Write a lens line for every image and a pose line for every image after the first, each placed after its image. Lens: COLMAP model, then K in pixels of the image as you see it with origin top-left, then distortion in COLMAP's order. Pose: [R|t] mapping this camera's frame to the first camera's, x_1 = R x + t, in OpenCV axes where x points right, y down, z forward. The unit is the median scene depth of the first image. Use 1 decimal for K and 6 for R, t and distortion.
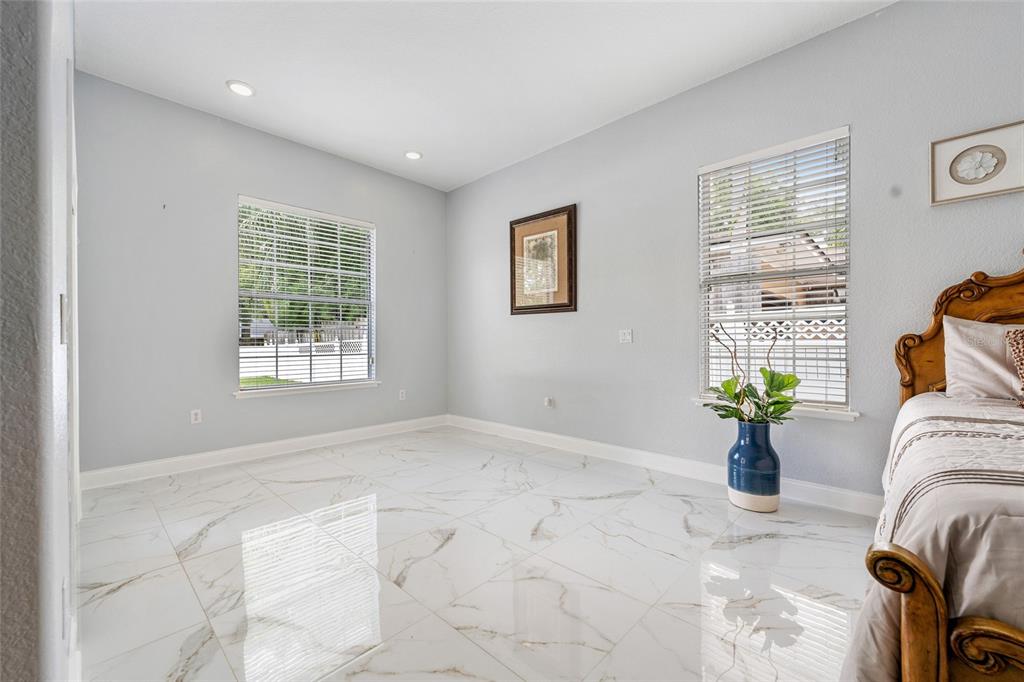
lens RADIAL K [[416.5, 0, 510.4], [0, 416.5, 343.4], [0, 0, 1]] dist [0.002069, -0.000278]
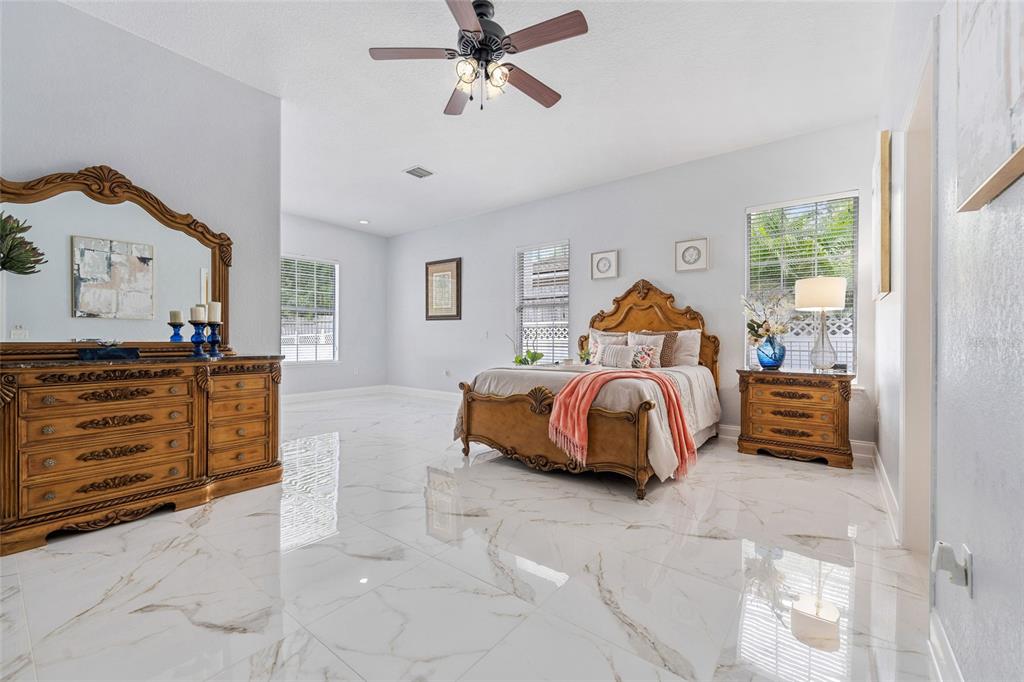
lens RADIAL K [[416.5, 0, 513.3], [0, 416.5, 335.8], [0, 0, 1]] dist [0.002069, -0.000278]
pose [[0.994292, 0.007518, 0.106424, 0.179446], [-0.006965, 0.999960, -0.005564, -0.002609], [-0.106461, 0.004791, 0.994305, -0.686070]]
